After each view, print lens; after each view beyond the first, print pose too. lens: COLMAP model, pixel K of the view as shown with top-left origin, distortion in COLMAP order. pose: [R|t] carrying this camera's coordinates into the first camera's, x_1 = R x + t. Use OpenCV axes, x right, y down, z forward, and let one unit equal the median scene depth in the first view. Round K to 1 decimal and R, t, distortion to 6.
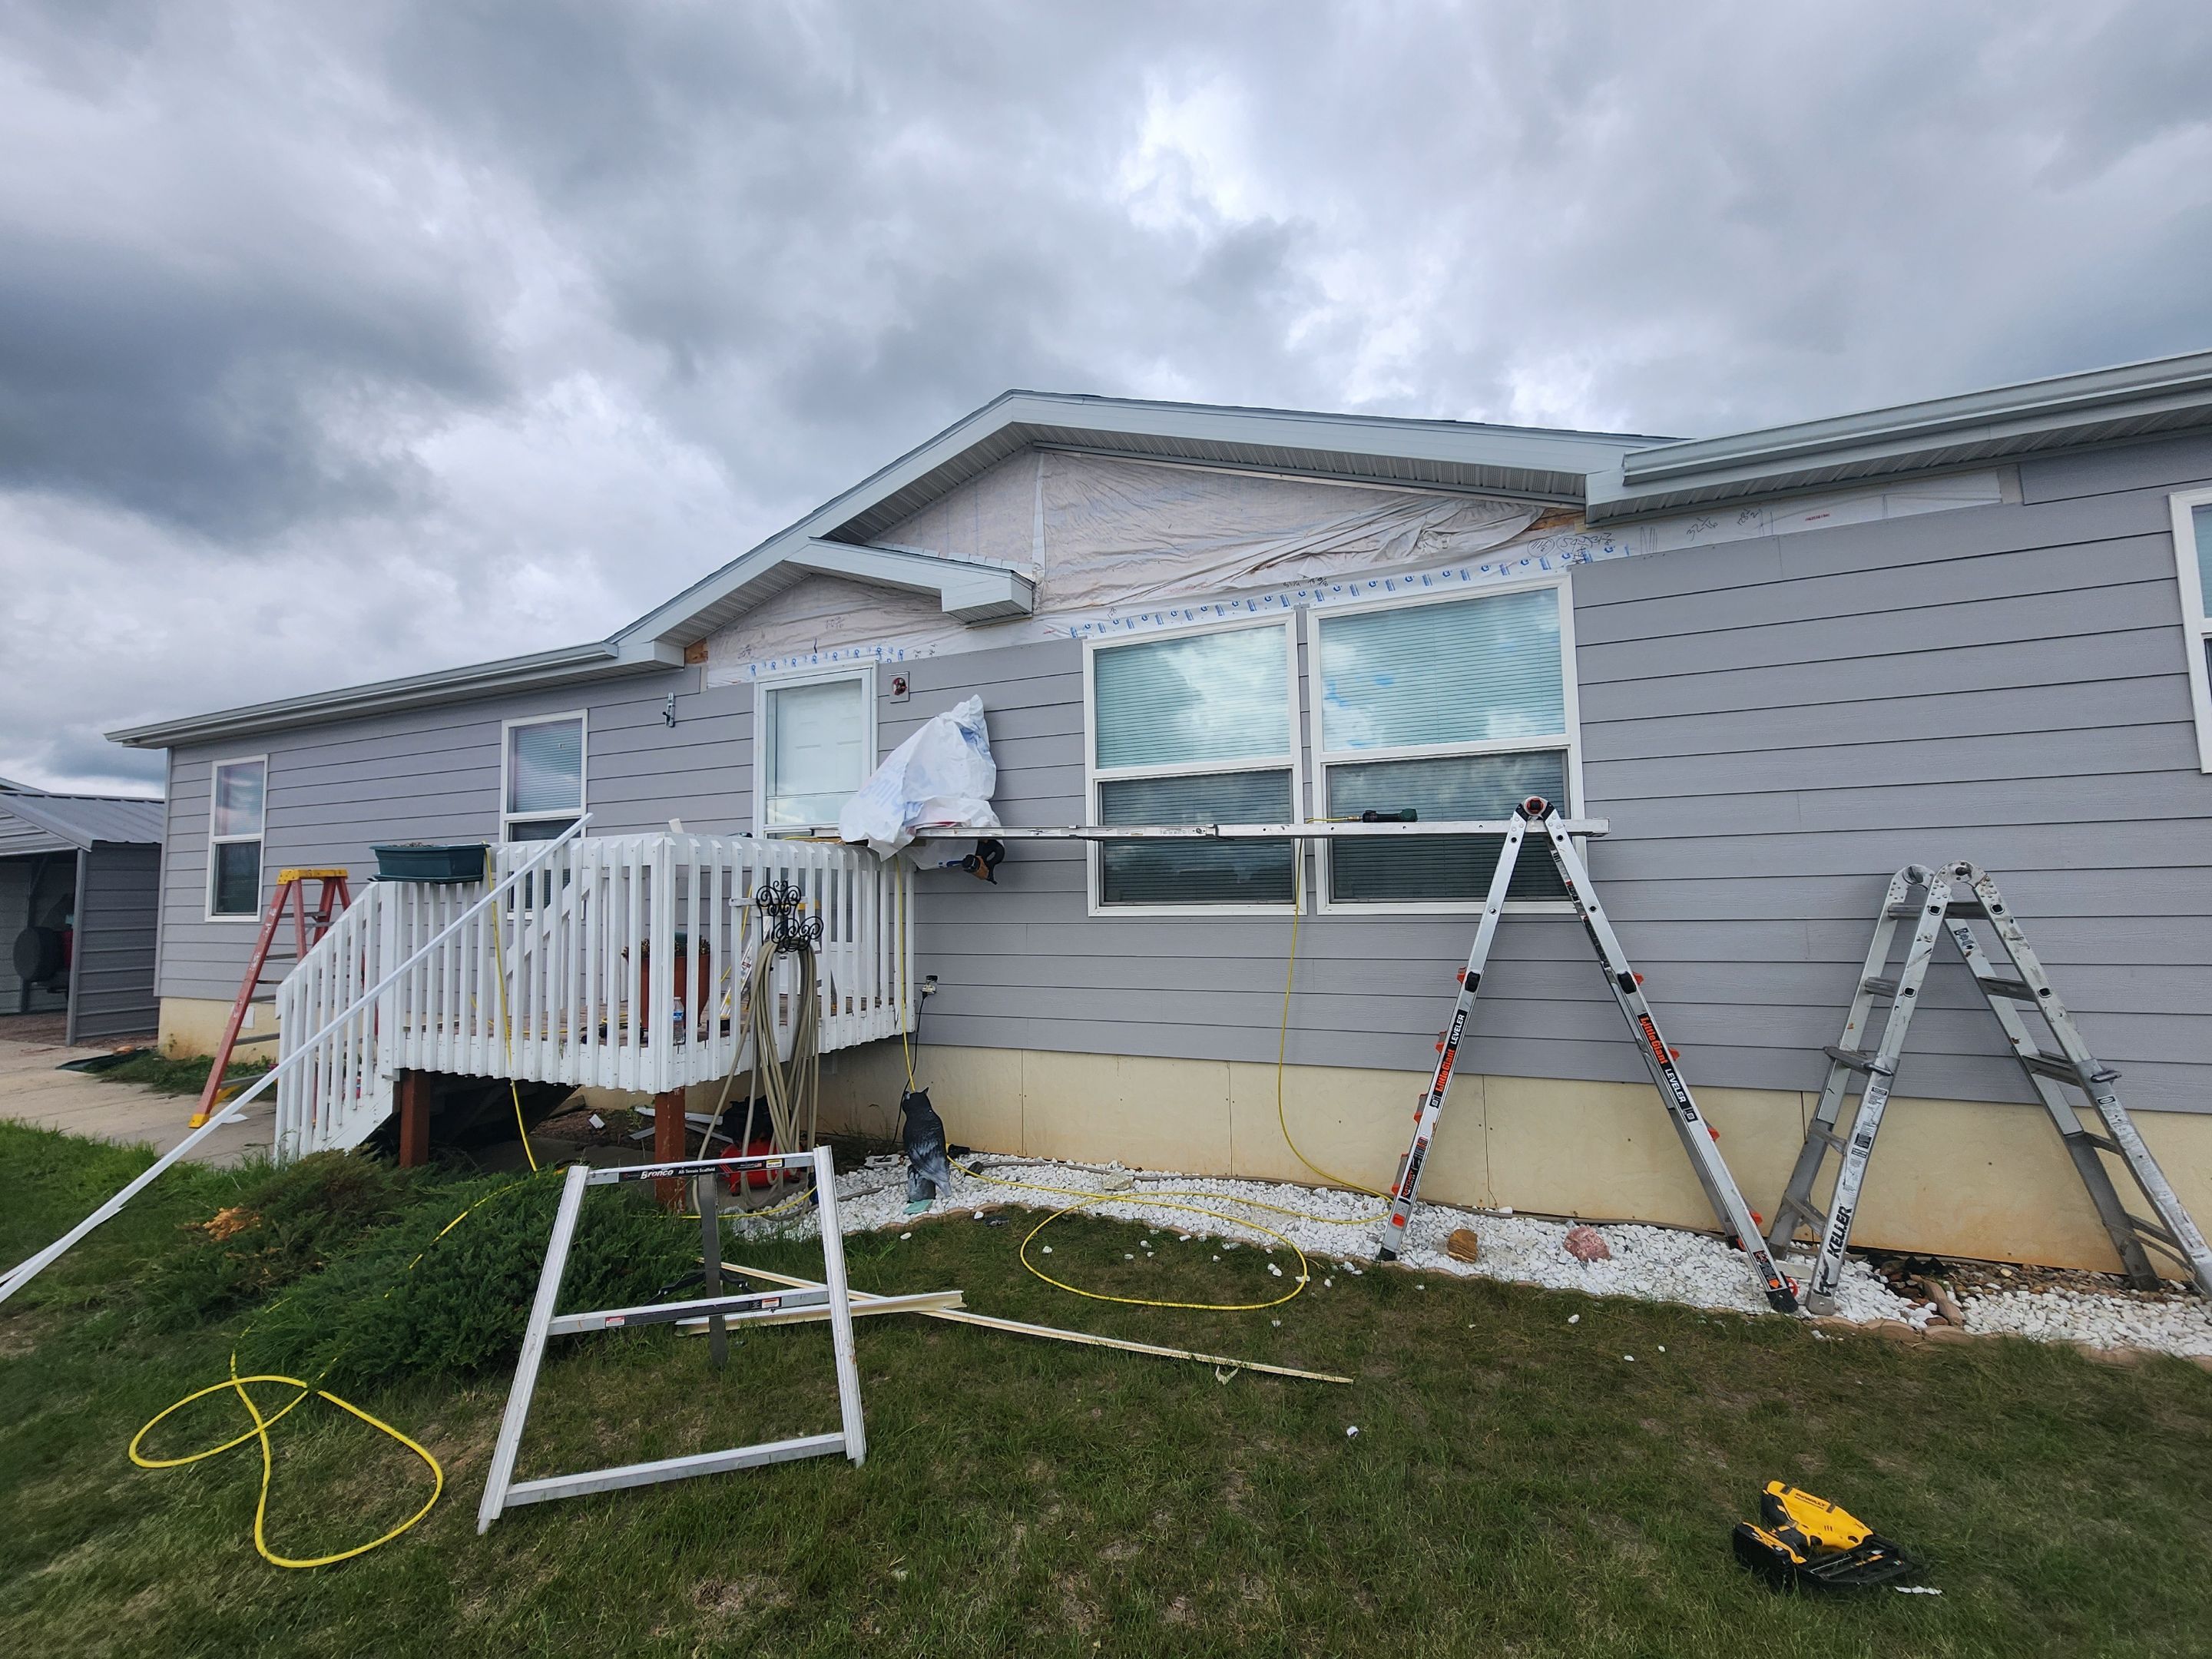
lens RADIAL K [[882.5, 0, 1092.0], [0, 882.5, 828.5], [0, 0, 1]] dist [-0.002523, -0.000747]
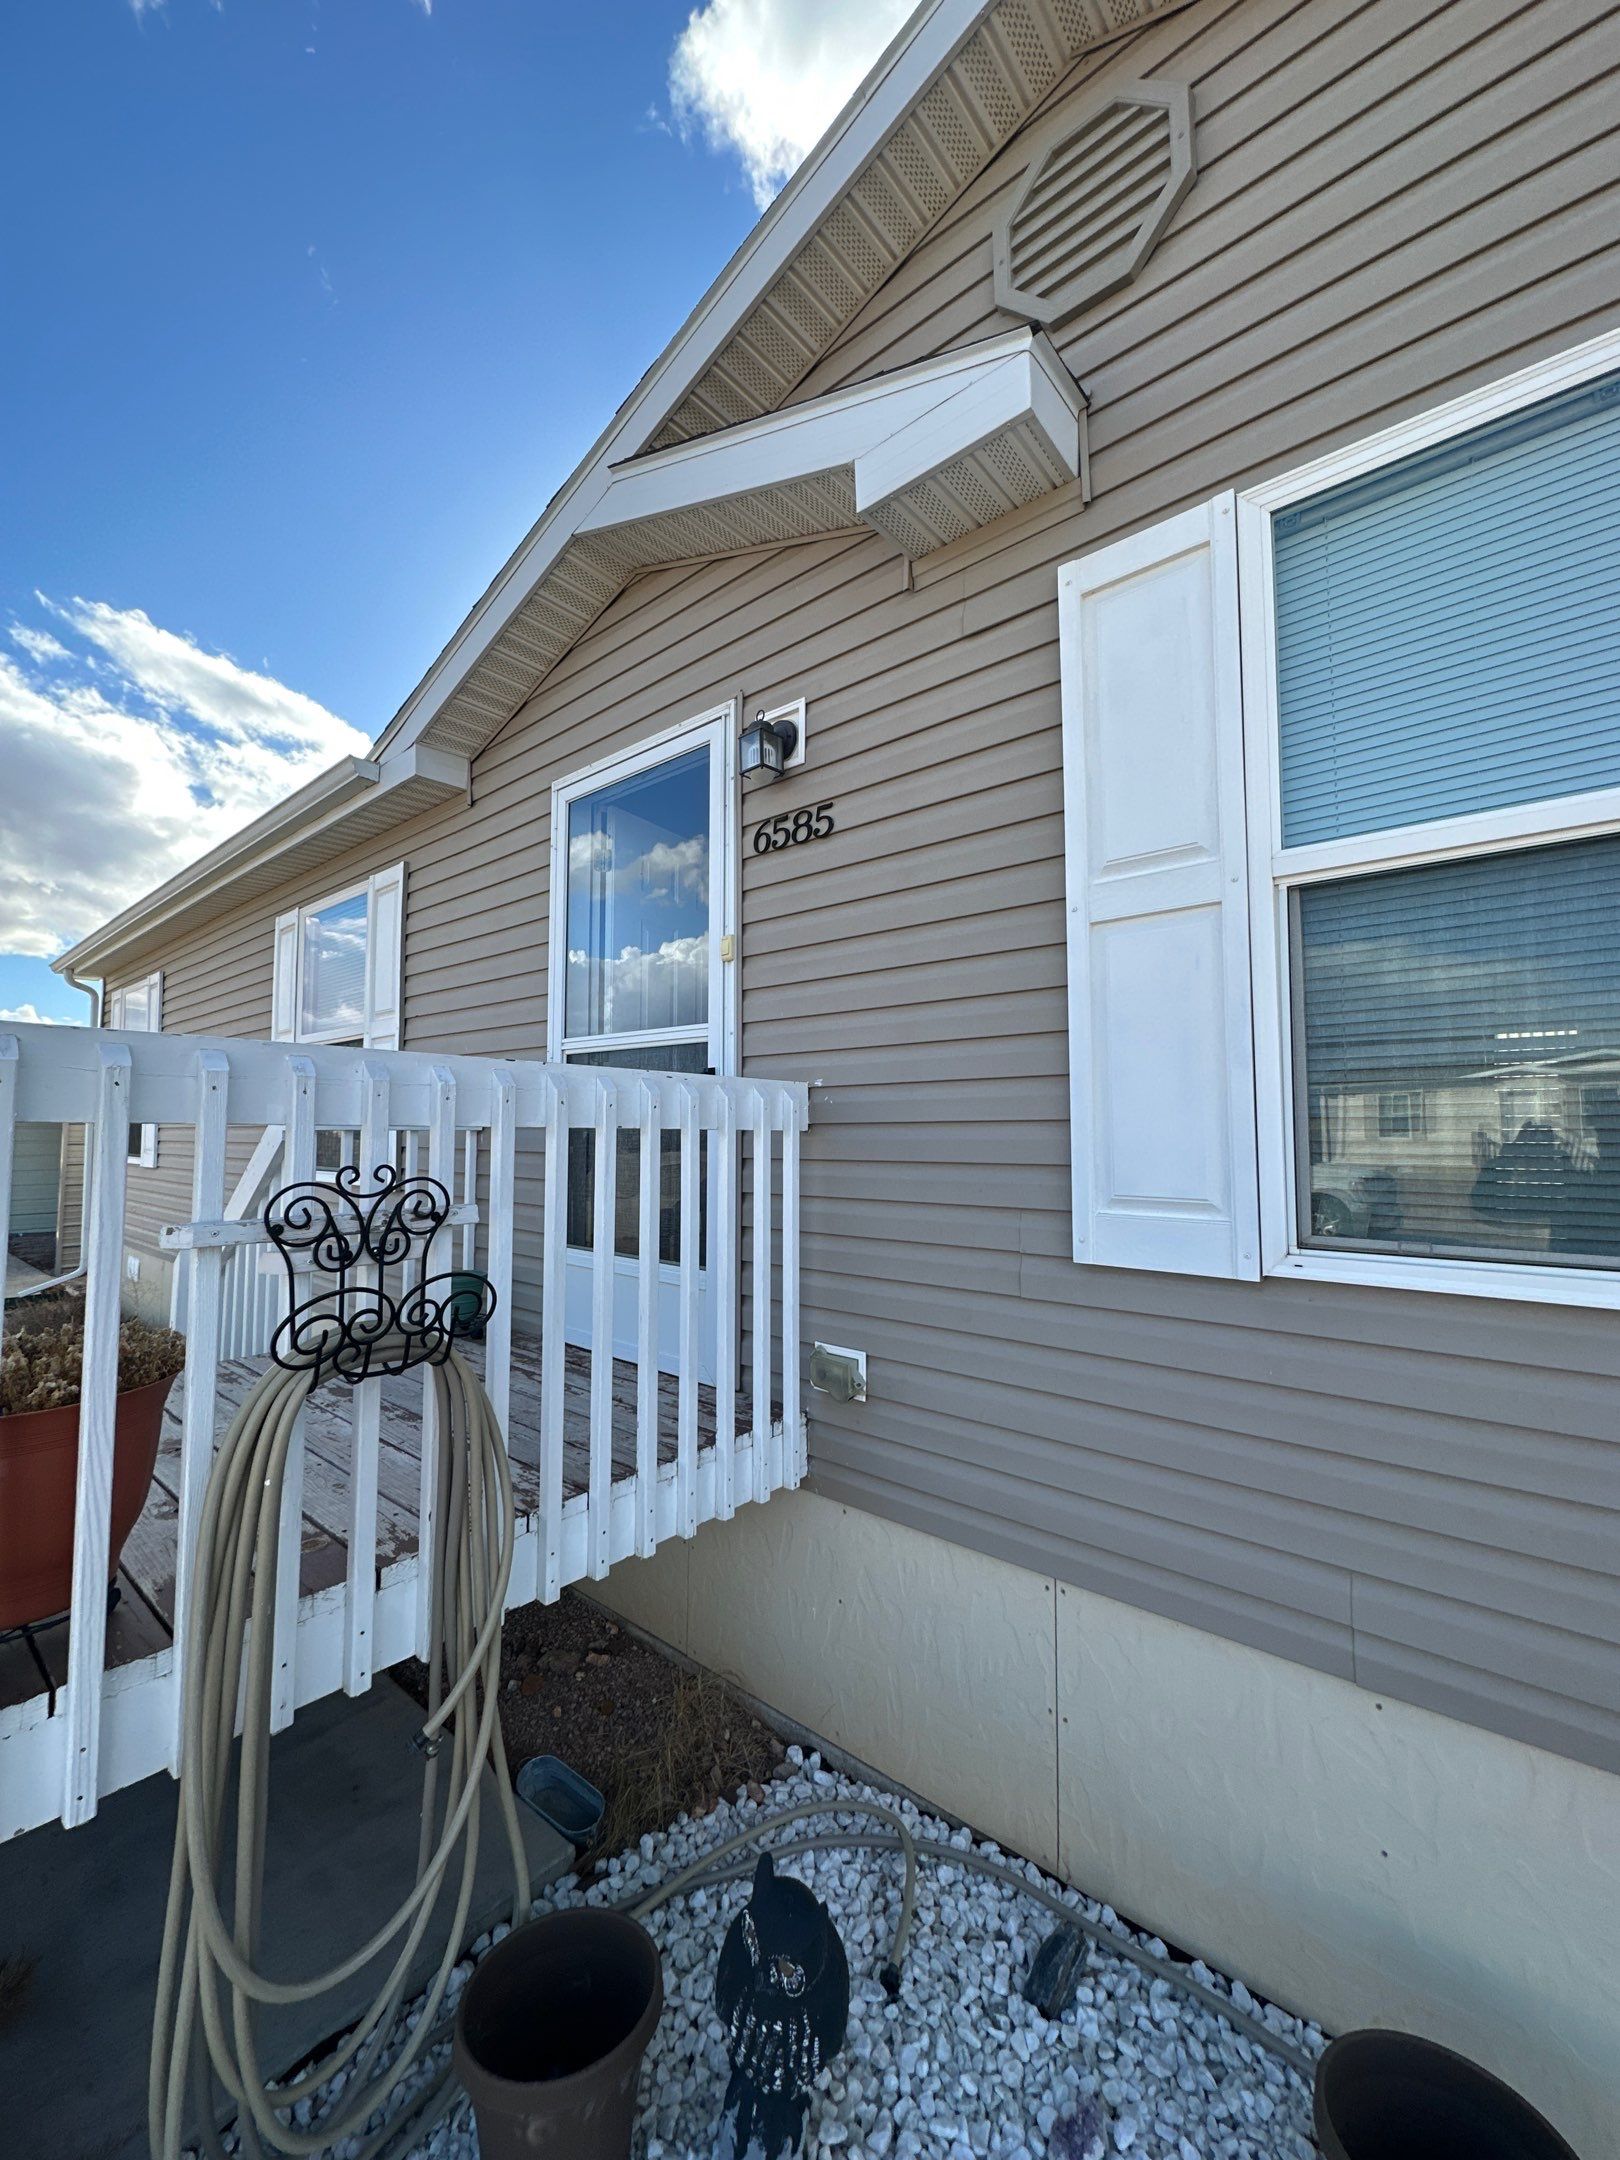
lens RADIAL K [[858.2, 0, 813.5], [0, 858.2, 1083.5], [0, 0, 1]] dist [-0.001280, -0.001554]
pose [[0.960310, 0.004396, -0.278901, -0.088472], [0.000104, 0.999870, 0.016118, 0.020598], [0.278936, -0.015508, 0.960184, 0.718578]]
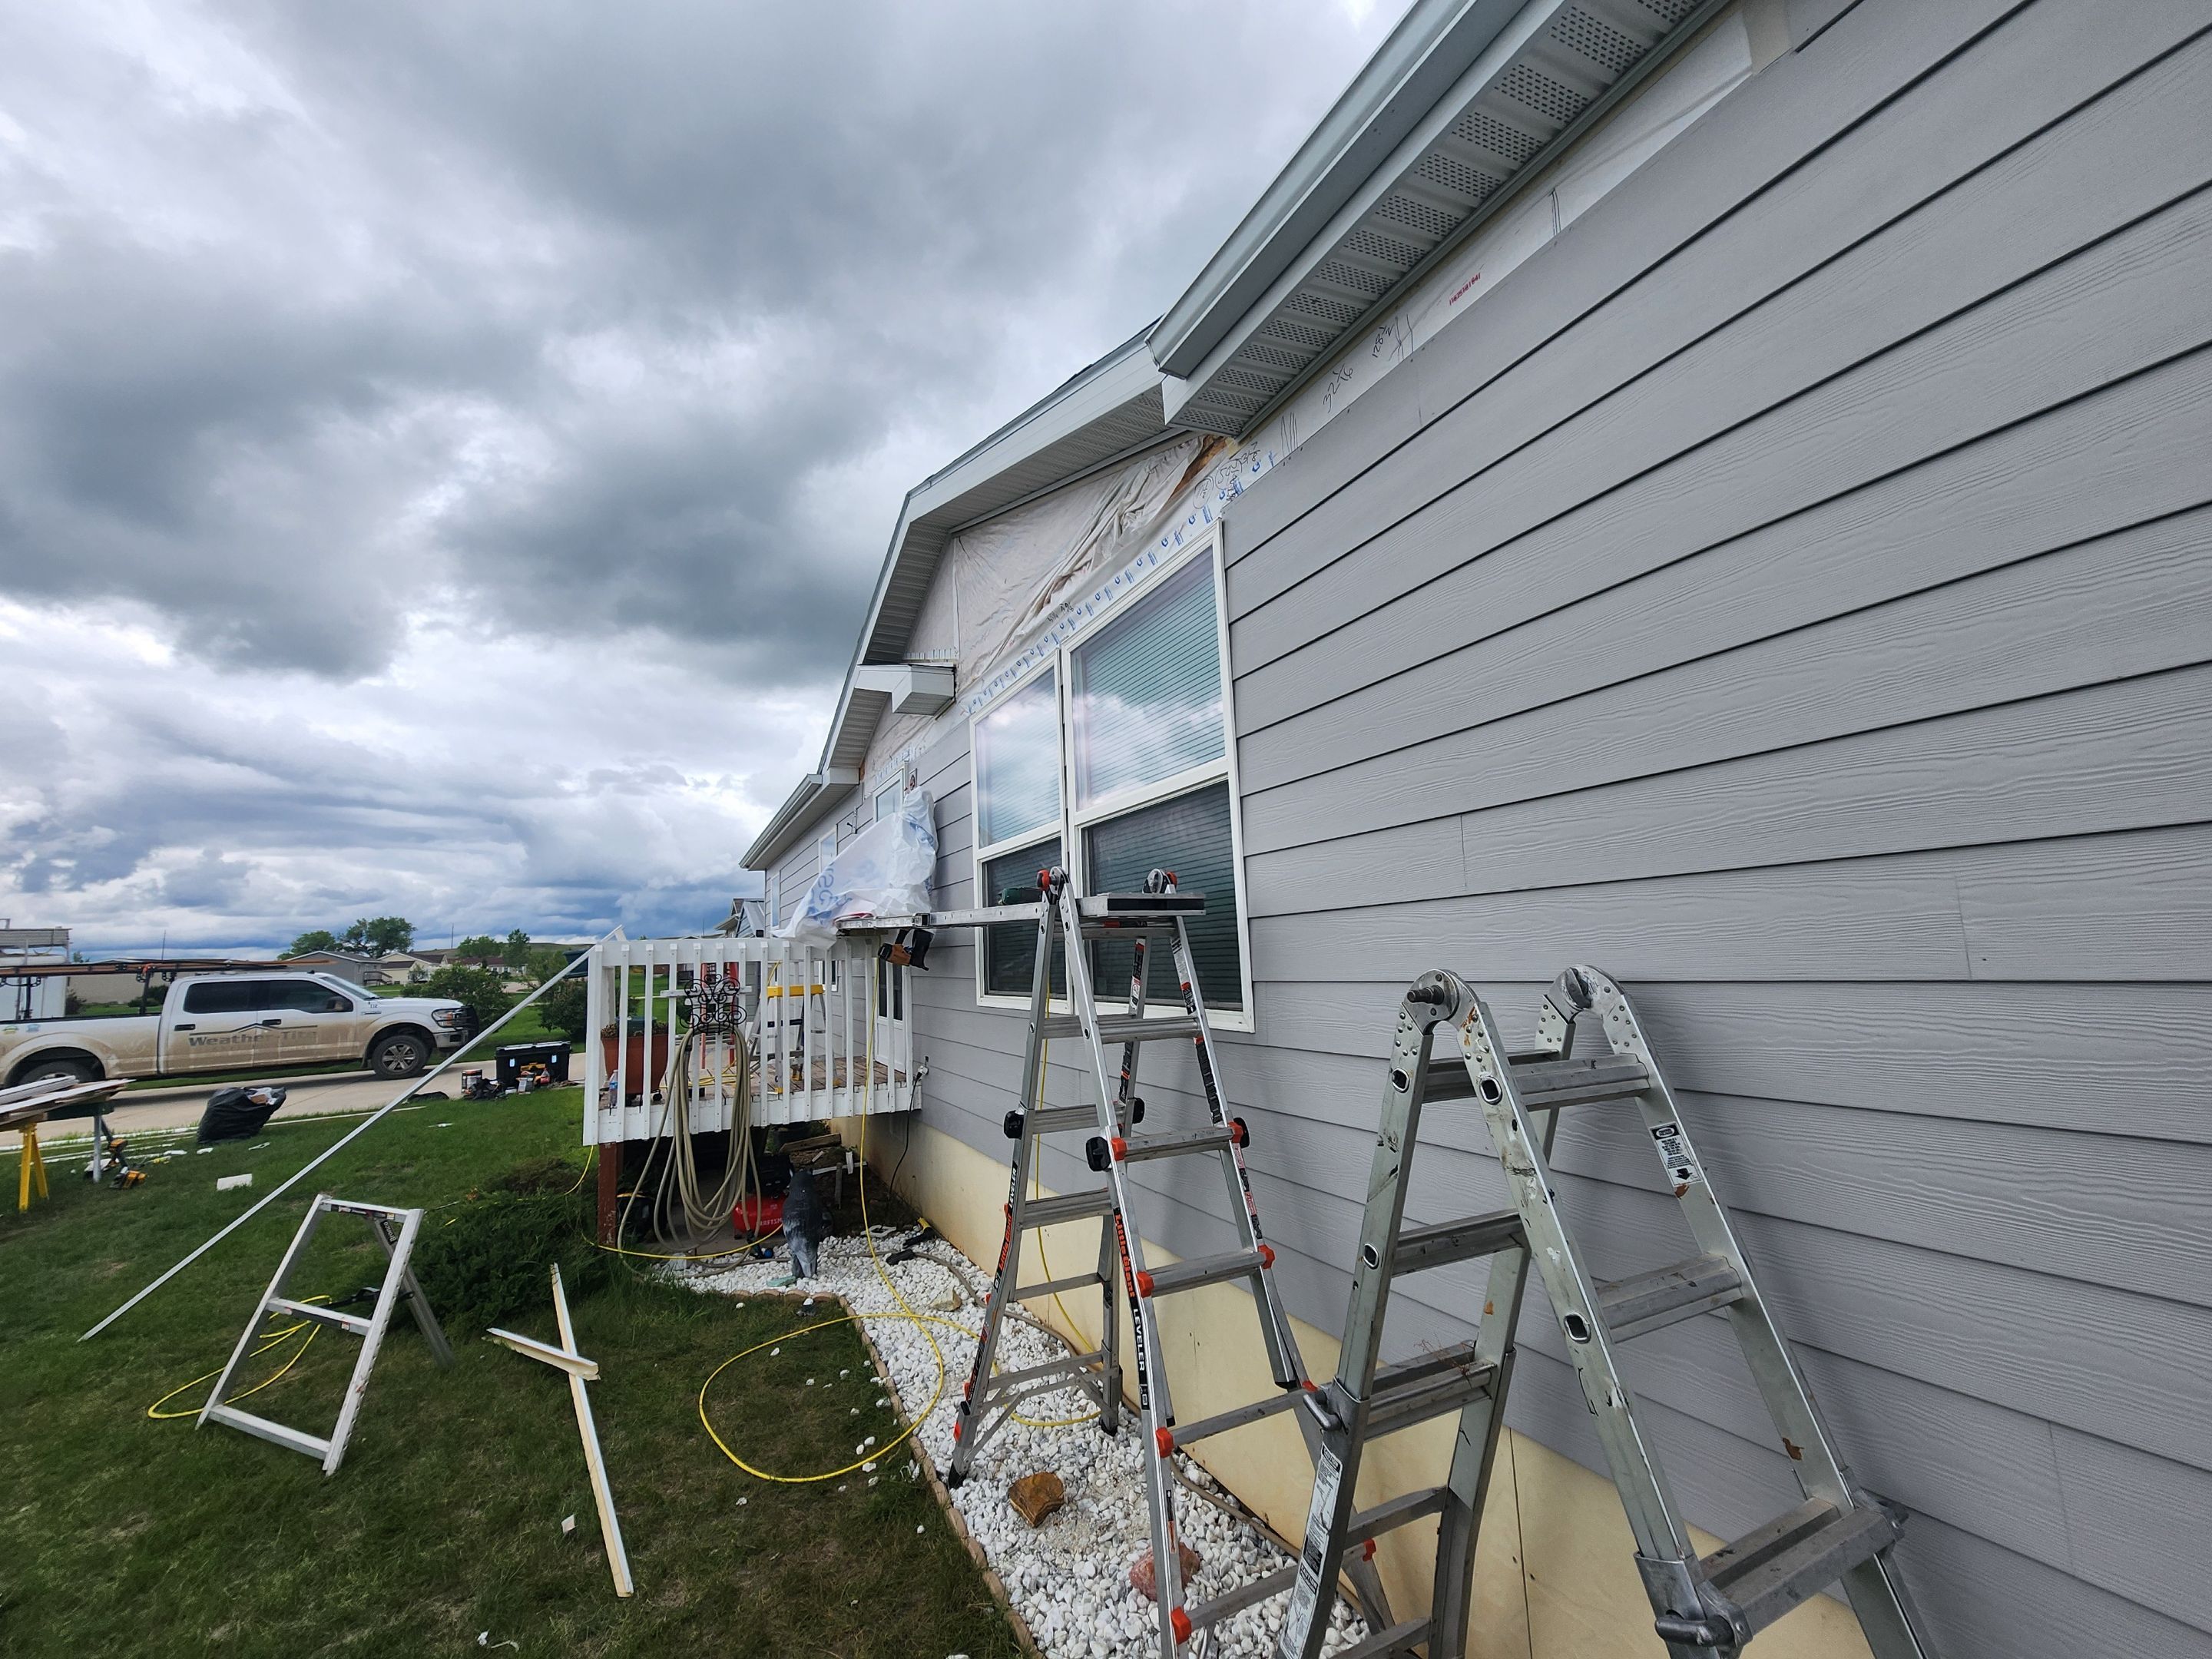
lens RADIAL K [[882.5, 0, 1092.0], [0, 882.5, 828.5], [0, 0, 1]] dist [-0.002523, -0.000747]
pose [[0.771859, -0.105816, -0.626926, 0.805990], [0.075562, 0.994332, -0.074799, -0.010231], [0.631287, 0.010362, 0.775480, 0.389512]]
